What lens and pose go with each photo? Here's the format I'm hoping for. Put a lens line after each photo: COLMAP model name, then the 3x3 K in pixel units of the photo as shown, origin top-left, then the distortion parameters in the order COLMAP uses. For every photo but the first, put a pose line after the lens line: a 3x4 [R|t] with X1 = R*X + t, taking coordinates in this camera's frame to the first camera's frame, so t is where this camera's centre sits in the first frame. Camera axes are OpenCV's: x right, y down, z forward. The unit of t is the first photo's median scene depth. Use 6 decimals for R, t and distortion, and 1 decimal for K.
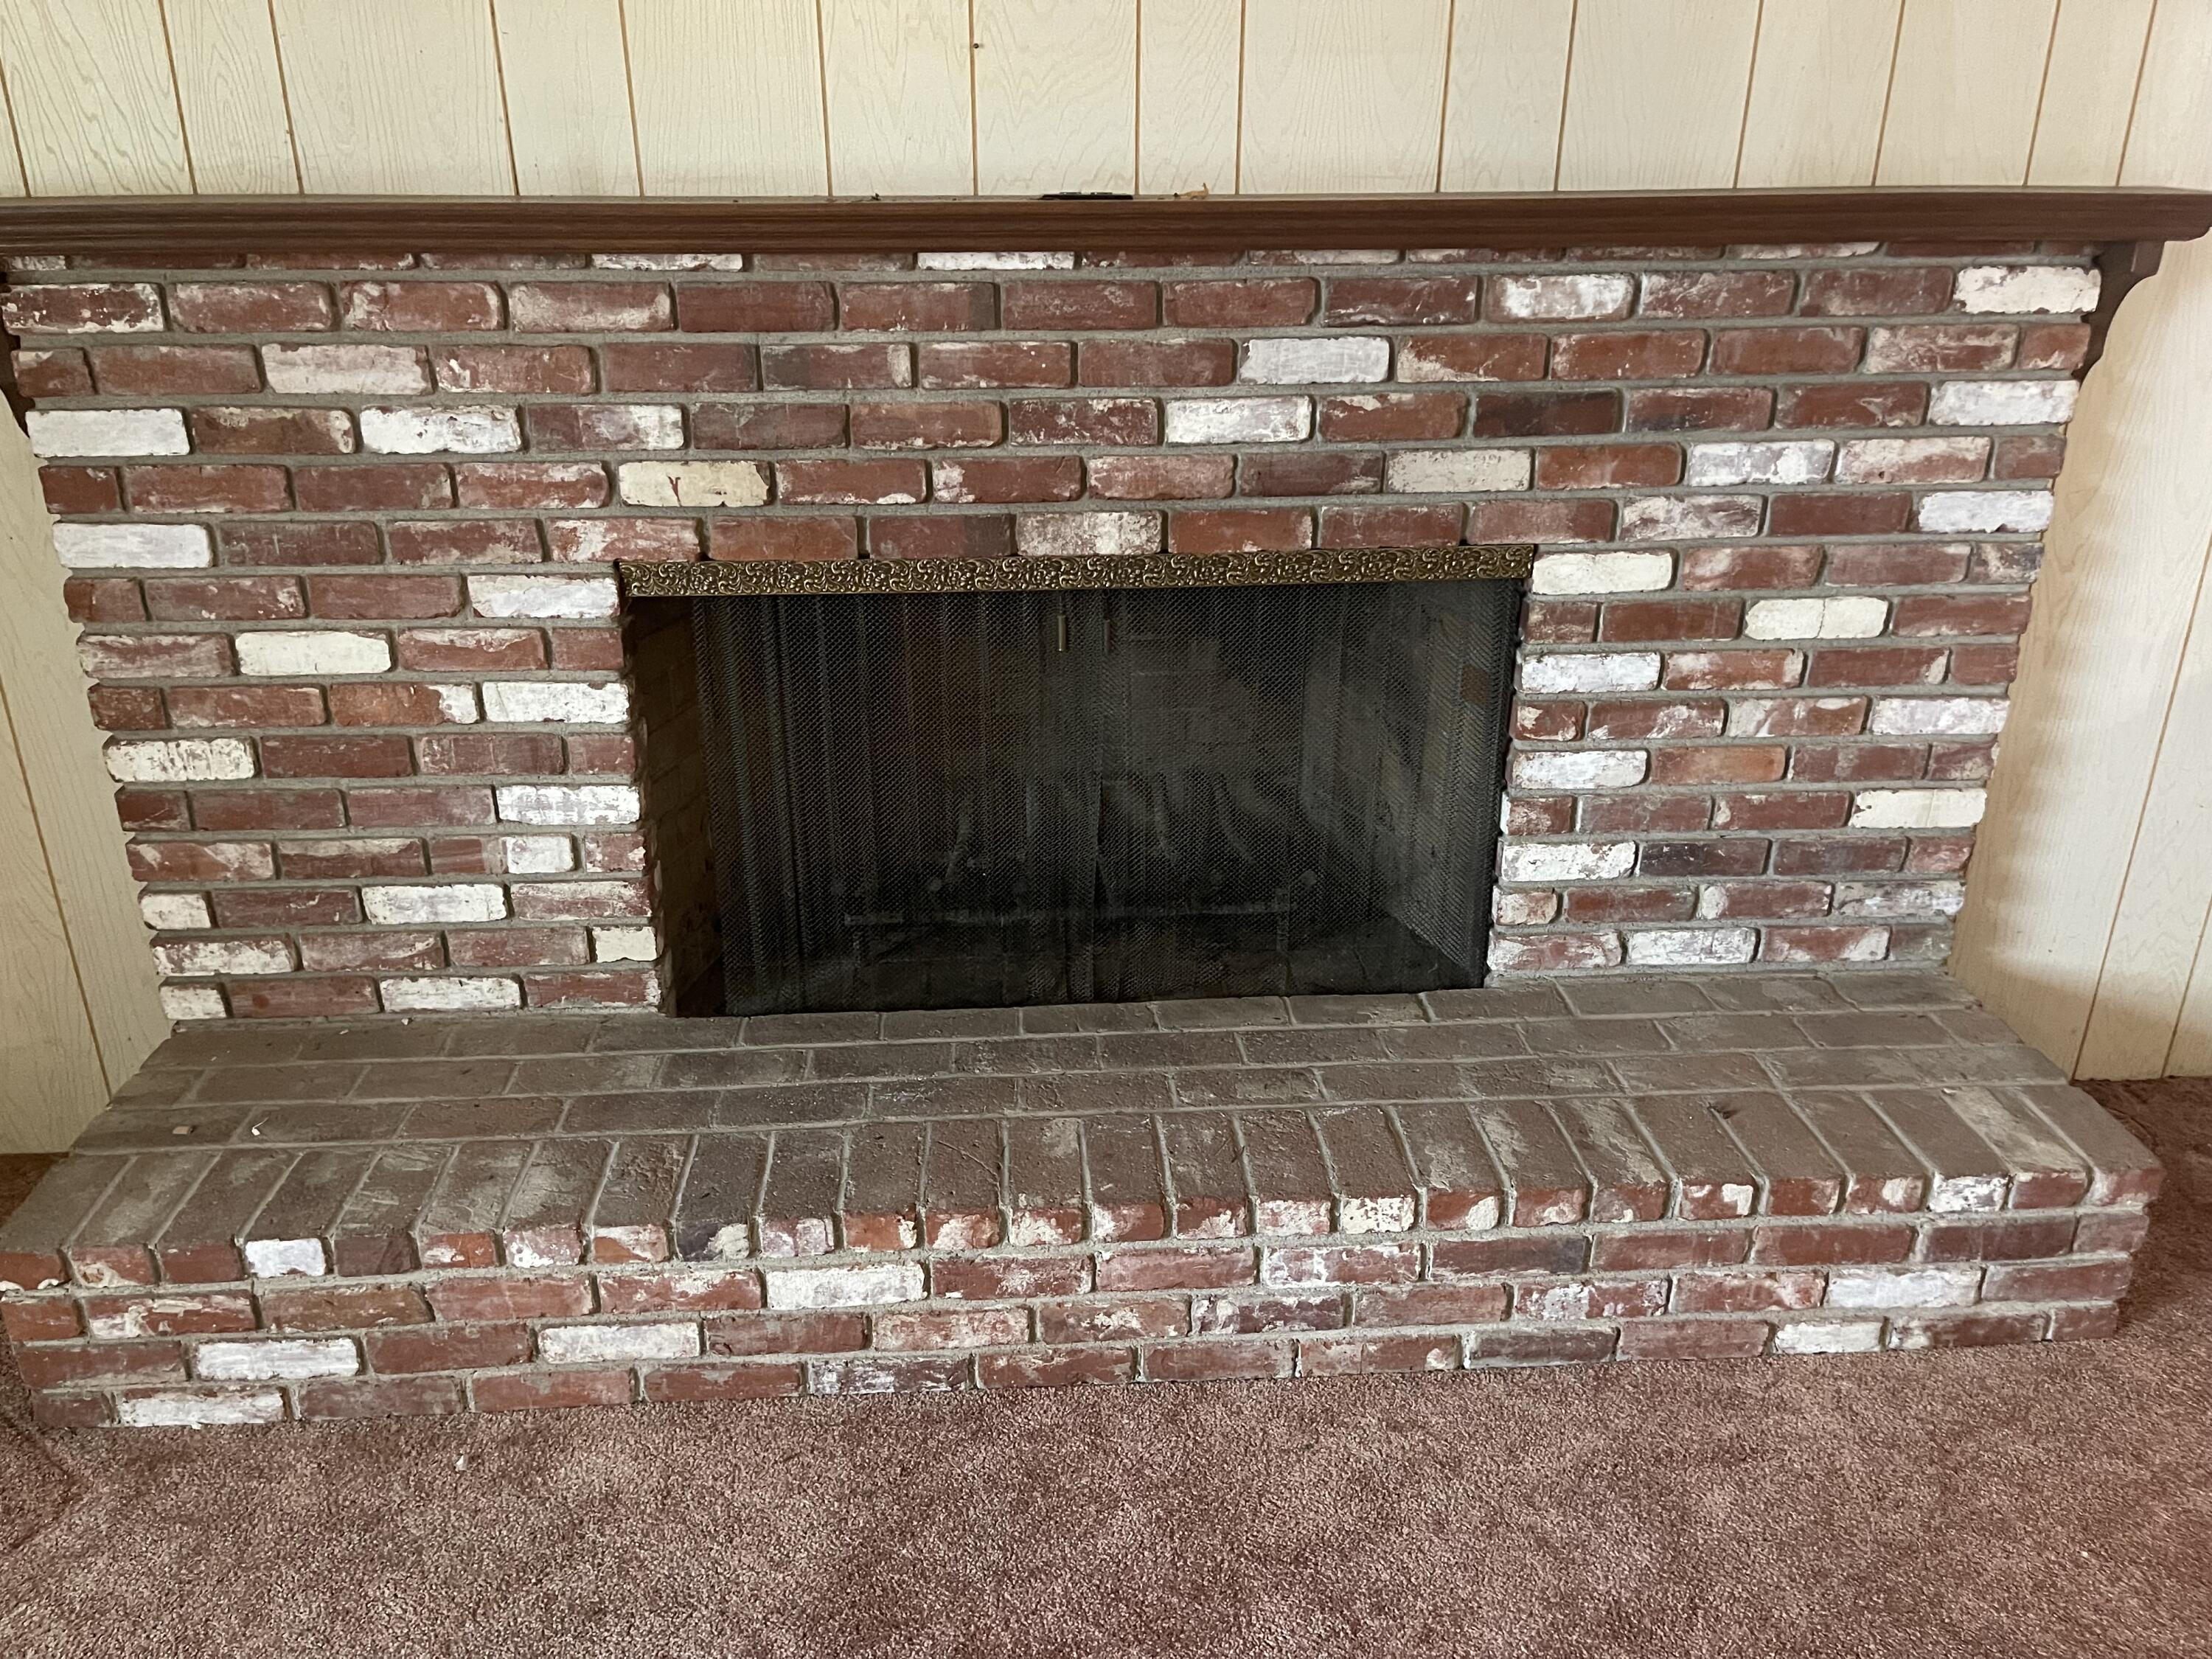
lens RADIAL K [[1668.3, 0, 1086.0], [0, 1668.3, 834.3], [0, 0, 1]] dist [0.068289, -0.065825]
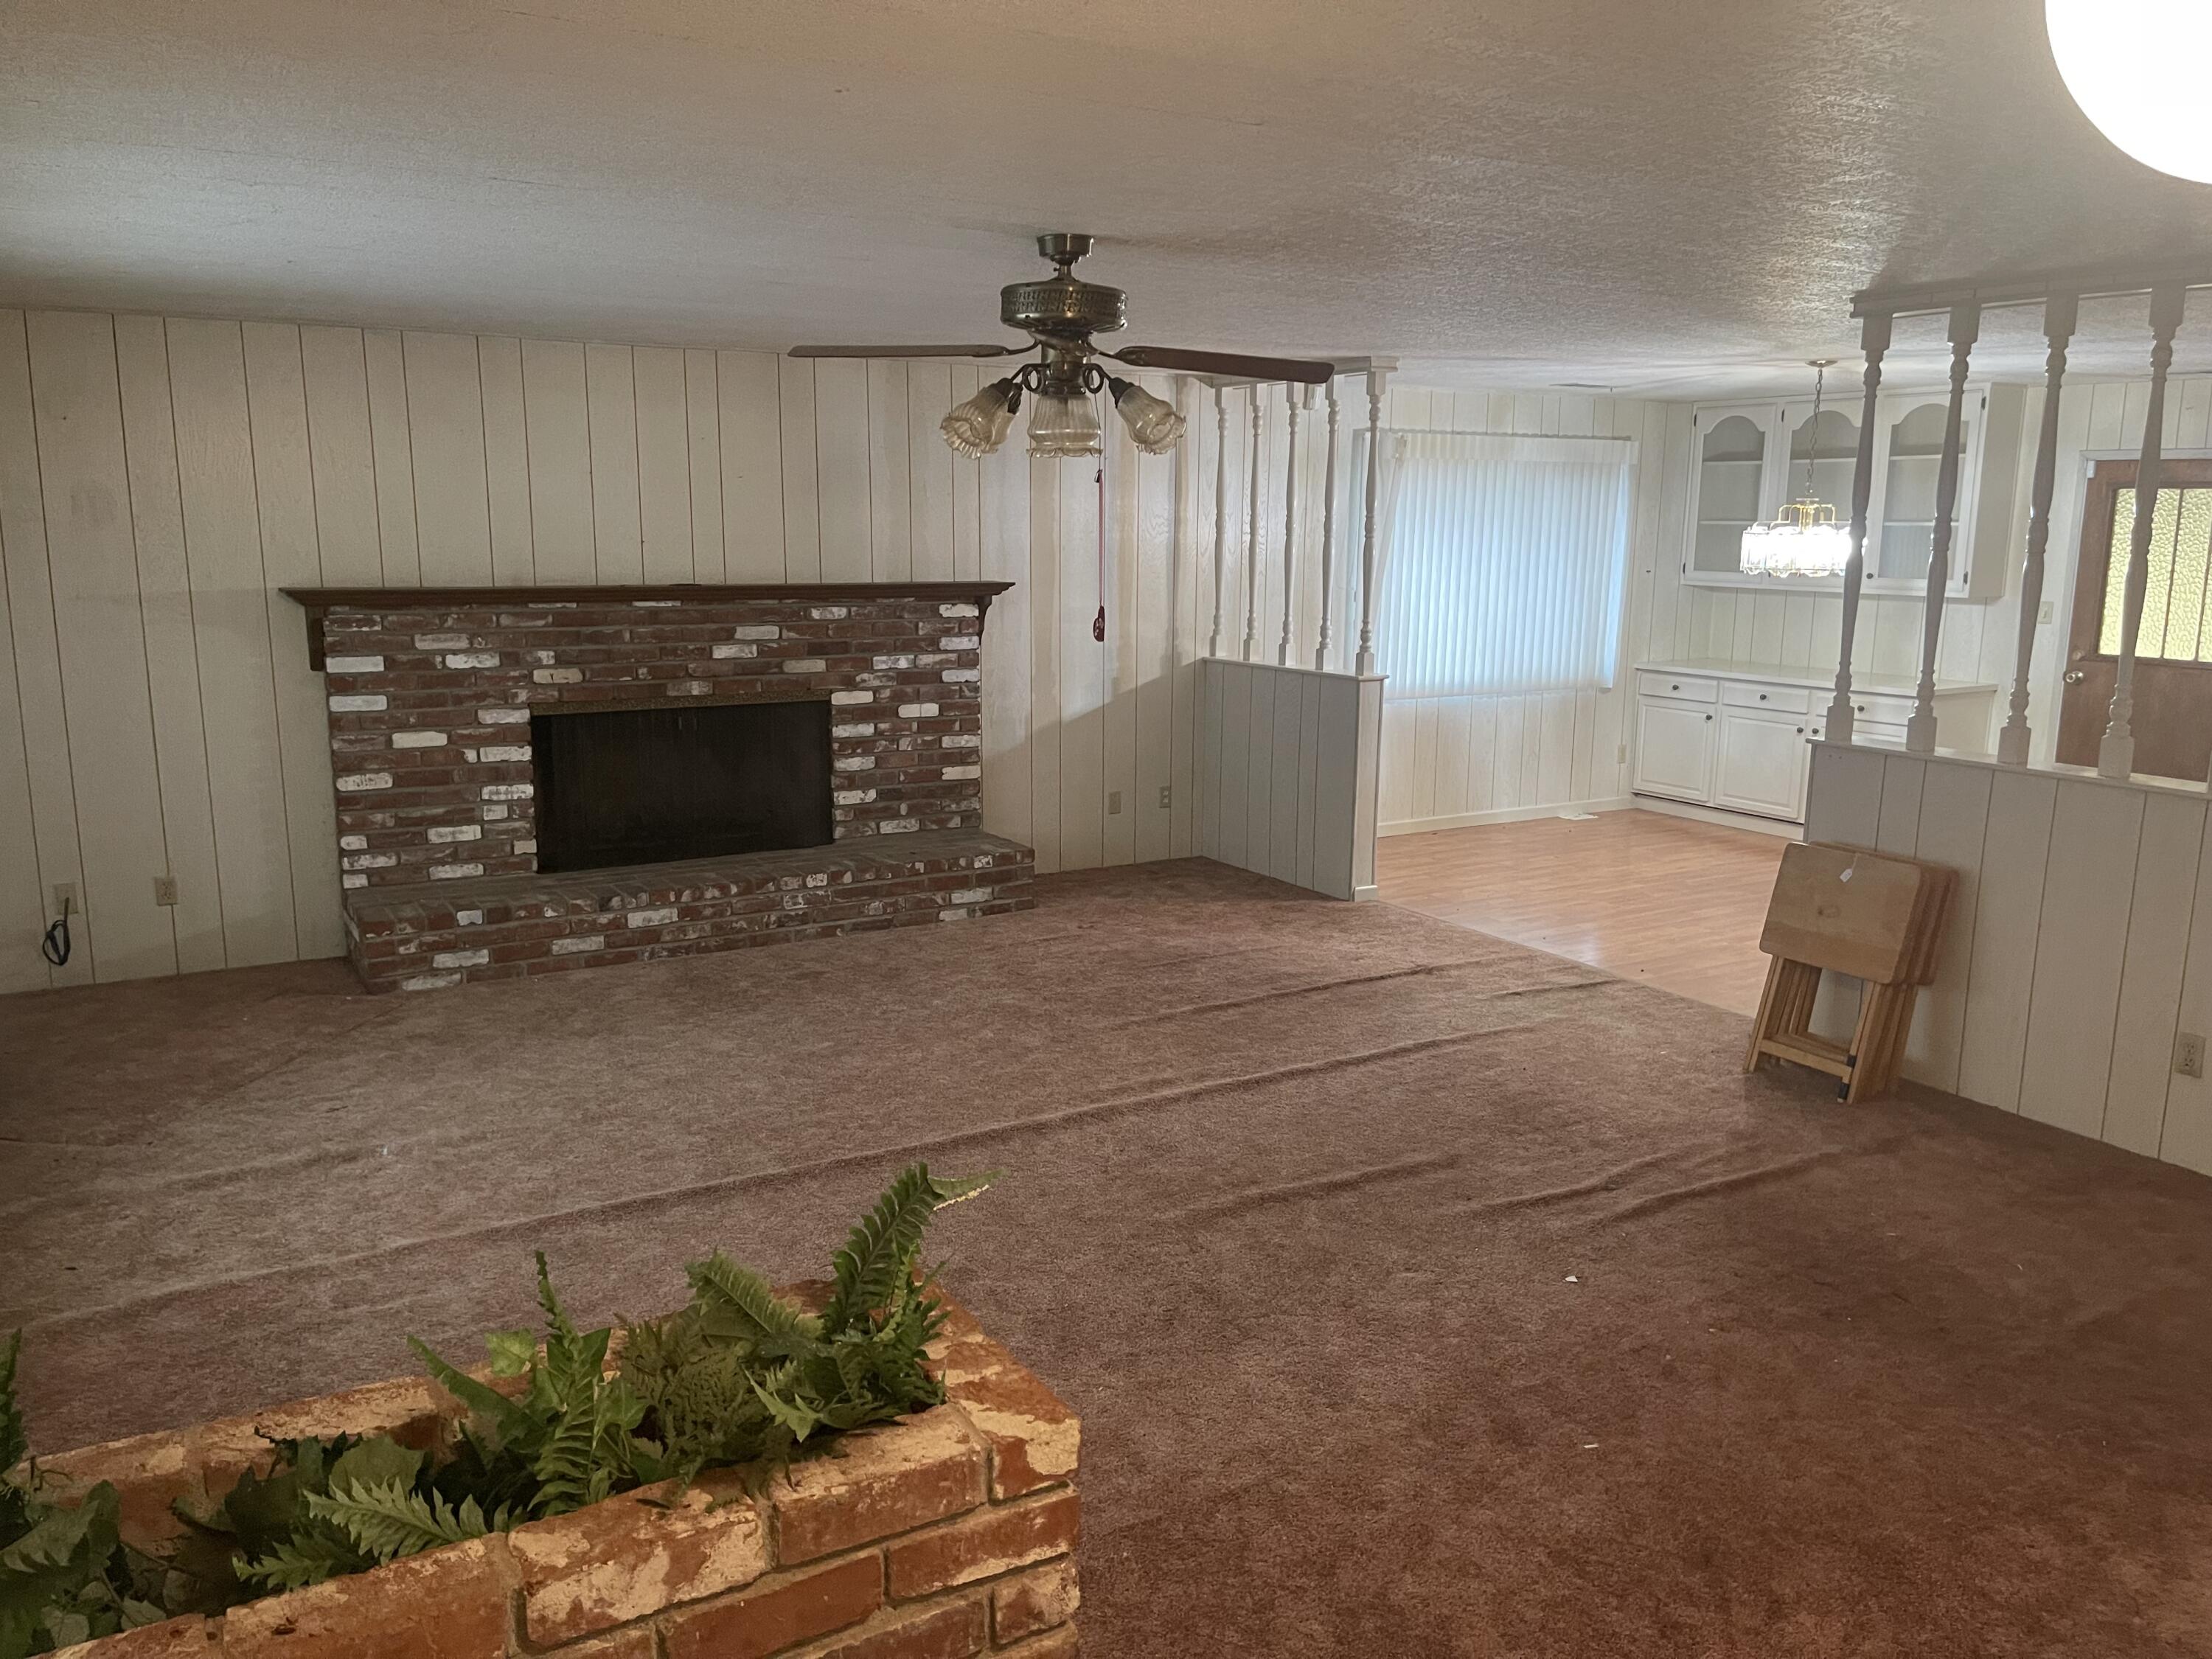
lens RADIAL K [[1668.3, 0, 1109.9], [0, 1668.3, 842.5], [0, 0, 1]] dist [0.068289, -0.065825]
pose [[0.888304, -0.079581, 0.452308, -0.731723], [0.173993, 0.969771, -0.171084, 0.758434], [-0.425020, 0.230673, 0.875299, -1.961620]]
